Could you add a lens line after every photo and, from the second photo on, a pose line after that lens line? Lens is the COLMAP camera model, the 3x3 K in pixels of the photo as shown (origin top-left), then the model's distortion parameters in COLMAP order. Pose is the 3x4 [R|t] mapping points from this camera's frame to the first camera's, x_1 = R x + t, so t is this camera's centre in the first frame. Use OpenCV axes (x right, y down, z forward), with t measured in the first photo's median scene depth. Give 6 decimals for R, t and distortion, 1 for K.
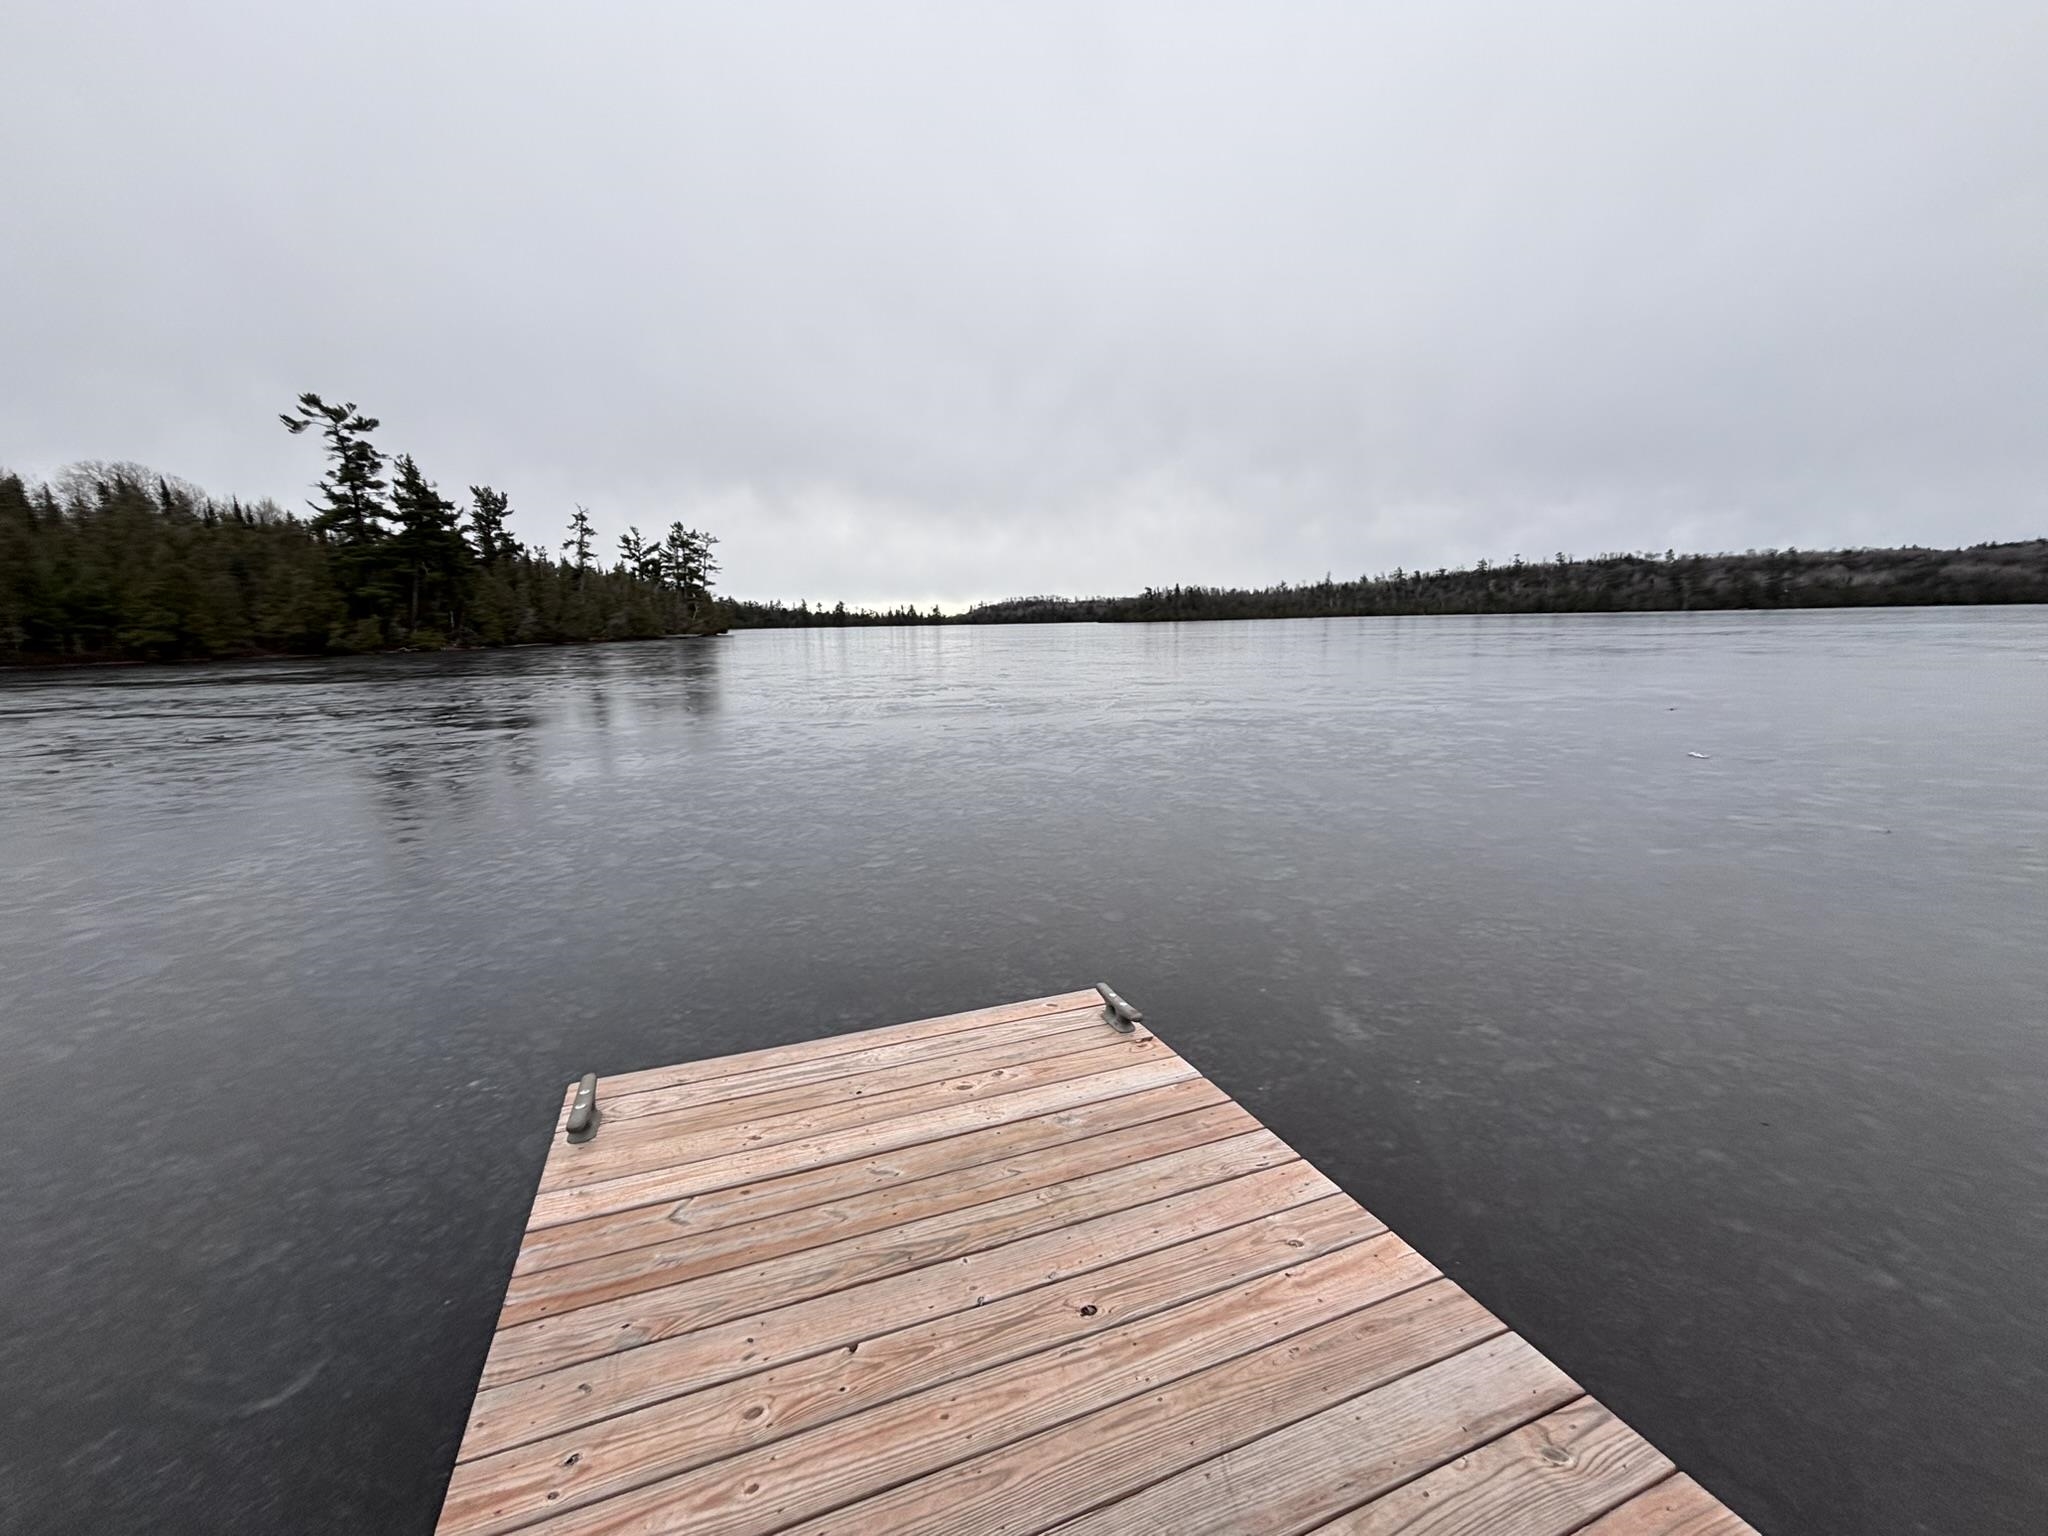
lens RADIAL K [[836.3, 0, 1022.4], [0, 836.3, 768.0], [0, 0, 1]] dist [0.010889, -0.002484]
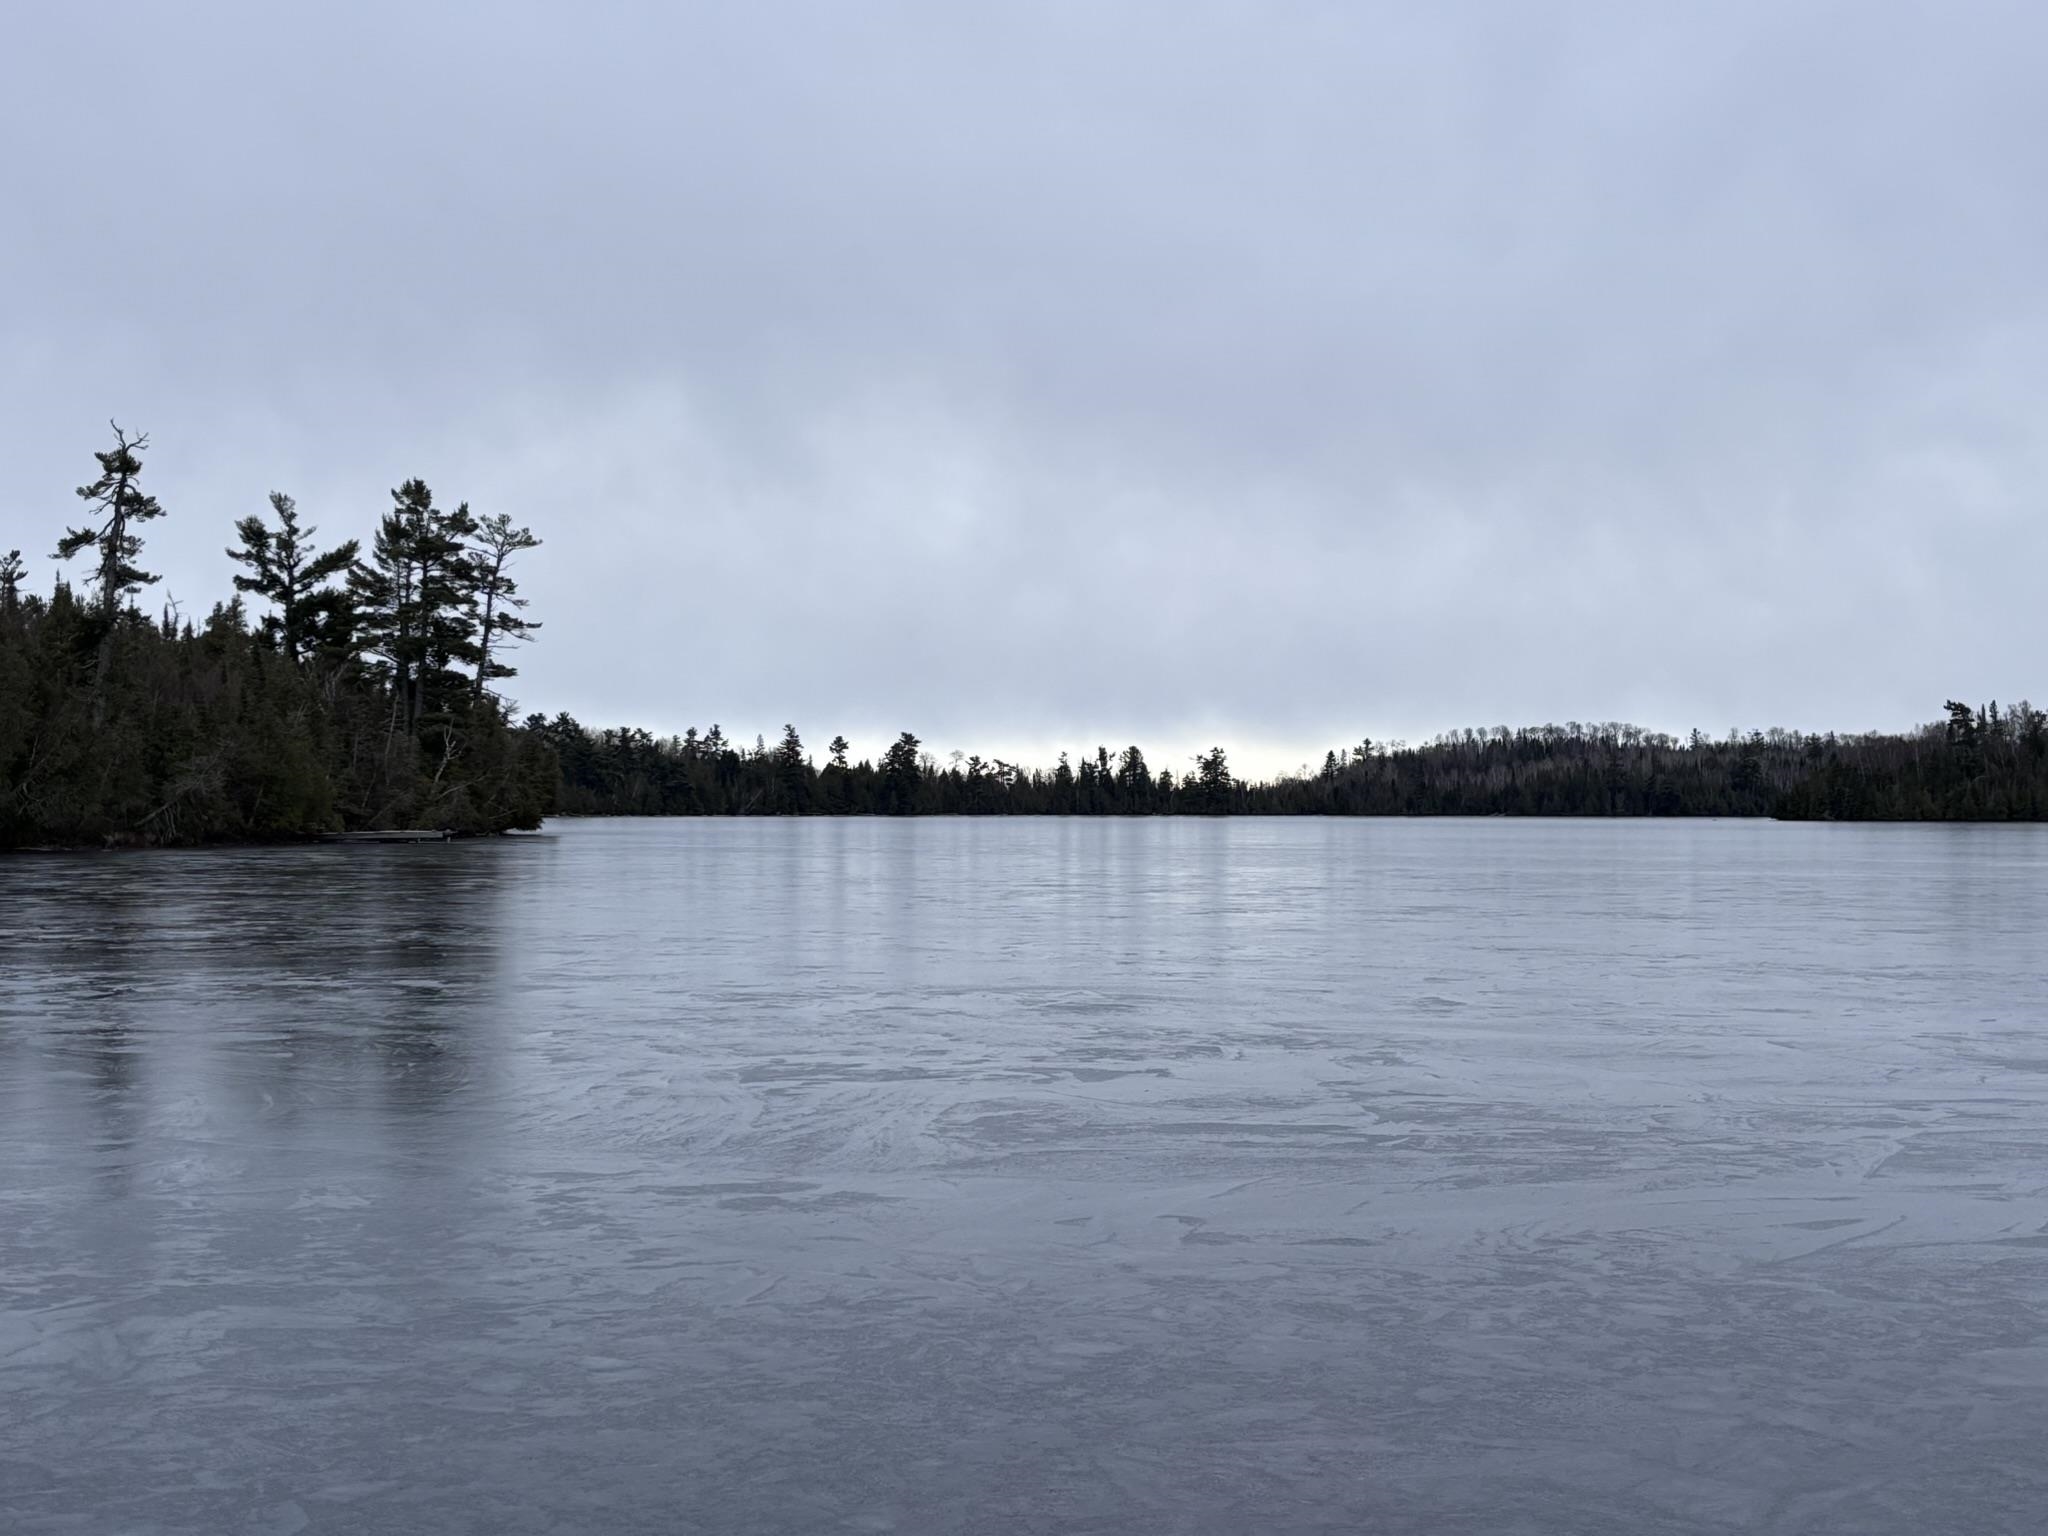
lens RADIAL K [[2807.8, 0, 1028.1], [0, 2807.8, 766.1], [0, 0, 1]] dist [0.182885, 0.000000]
pose [[0.985861, 0.017509, -0.166650, -0.000382], [-0.048175, 0.982154, -0.181802, -0.003010], [0.160493, 0.187260, 0.969111, 0.017868]]
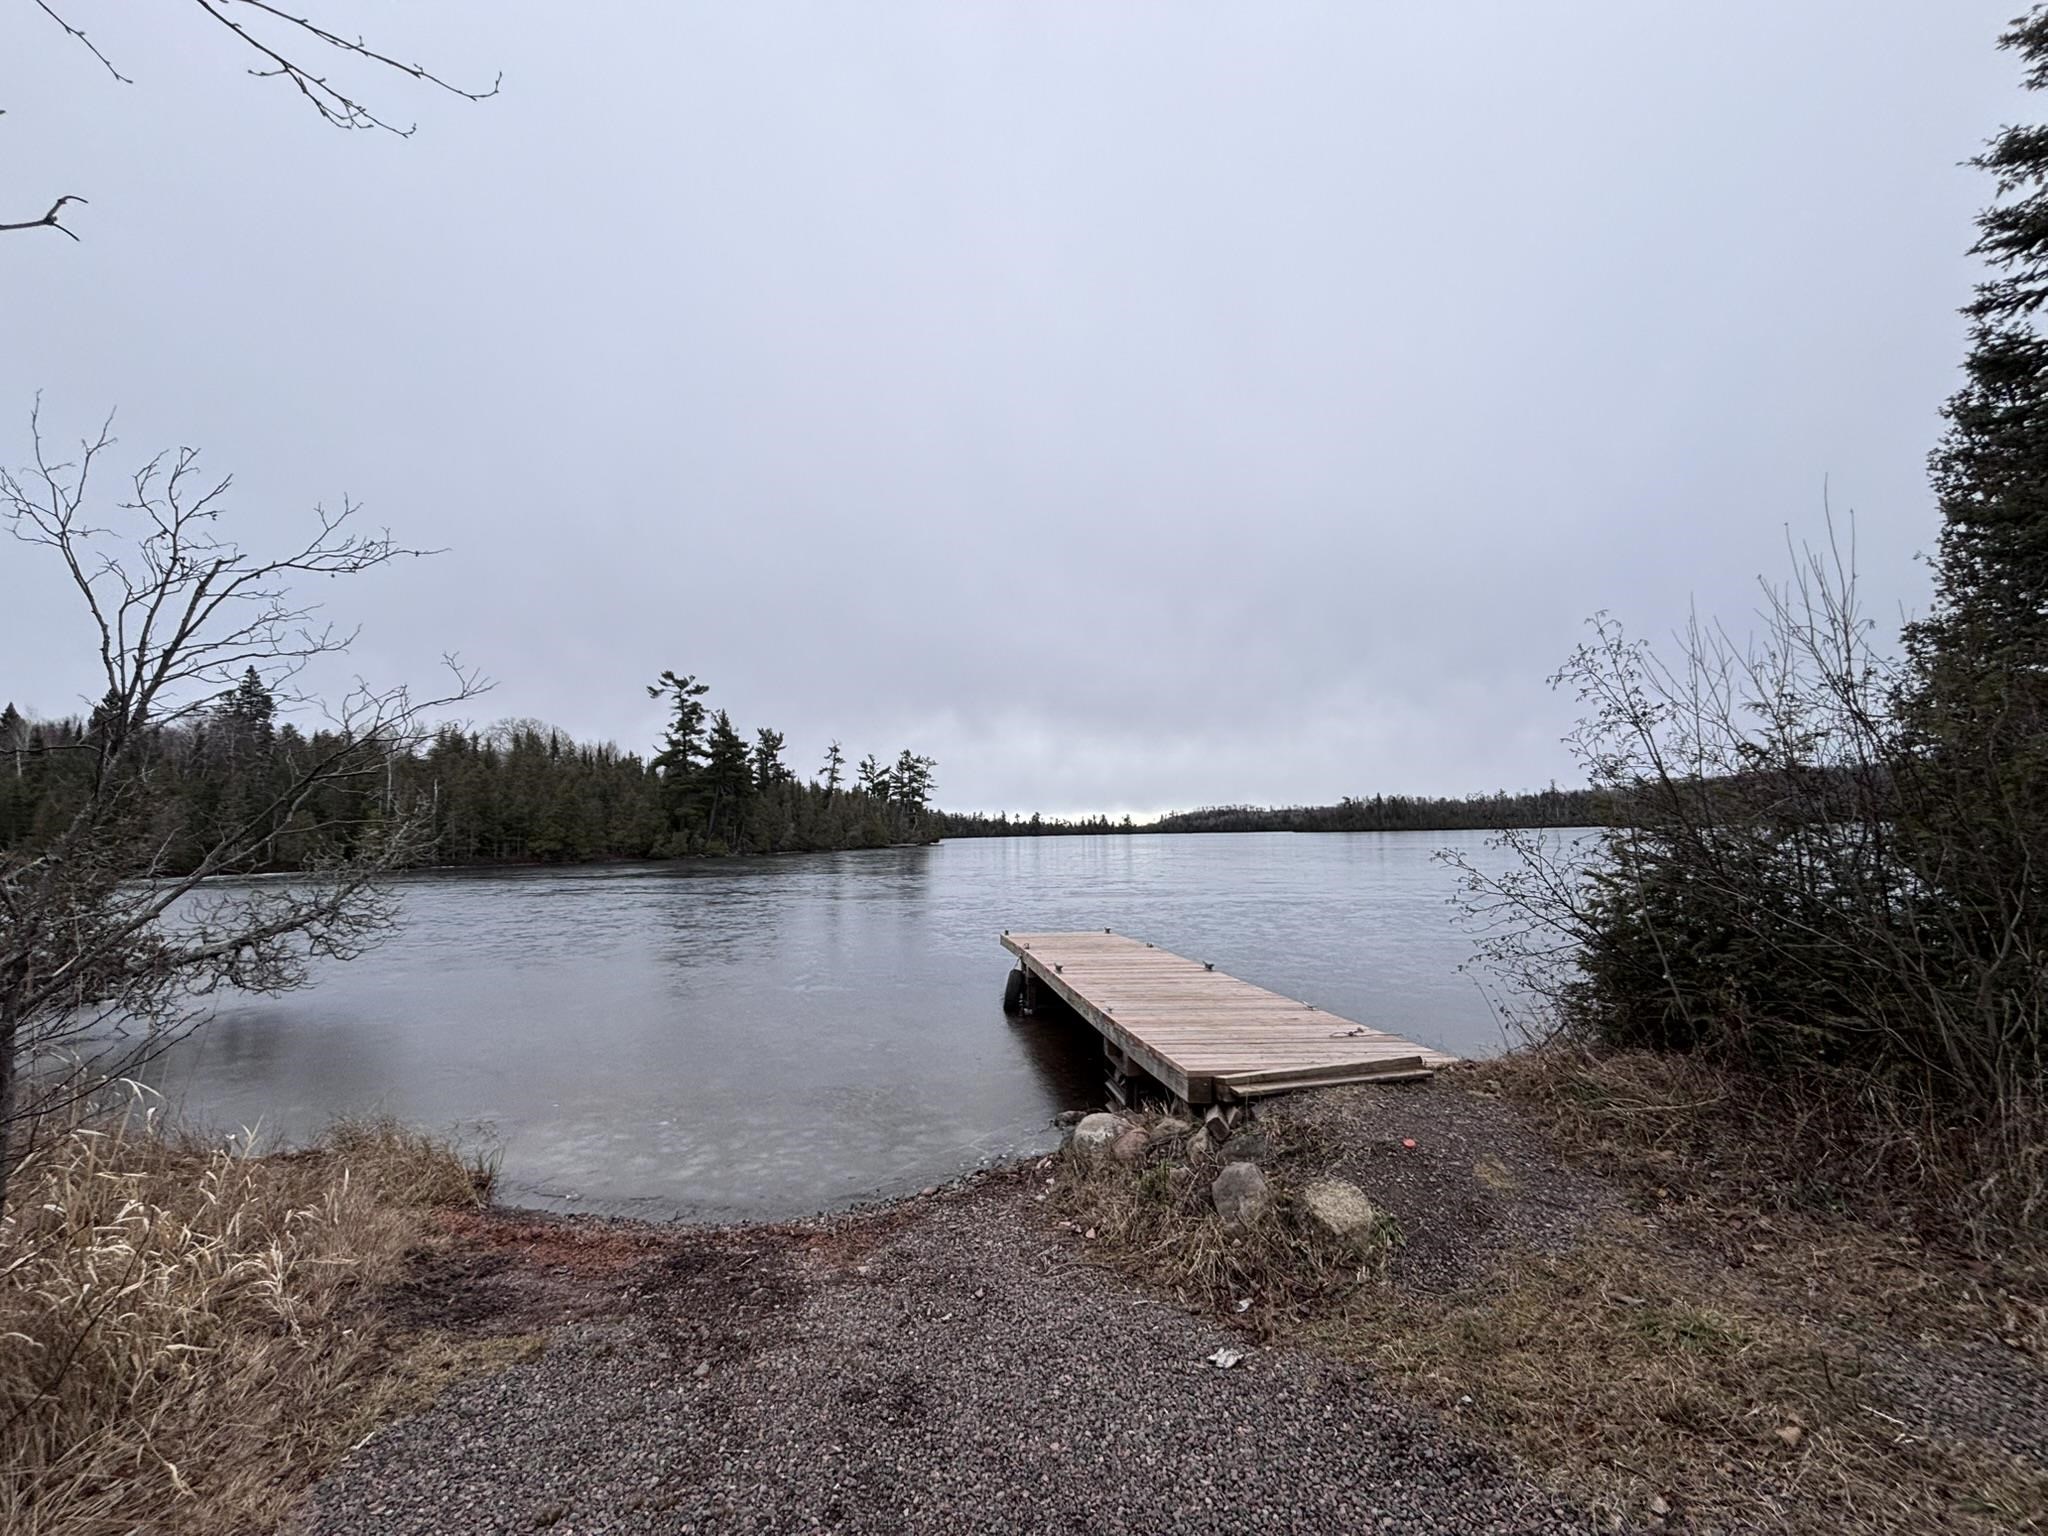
lens RADIAL K [[836.3, 0, 1014.8], [0, 836.3, 768.9], [0, 0, 1]] dist [0.010889, -0.002484]
pose [[0.972361, -0.016416, -0.232905, 0.016846], [-0.041031, 0.969987, -0.239670, 0.012373], [0.229850, 0.242602, 0.942504, -0.091121]]
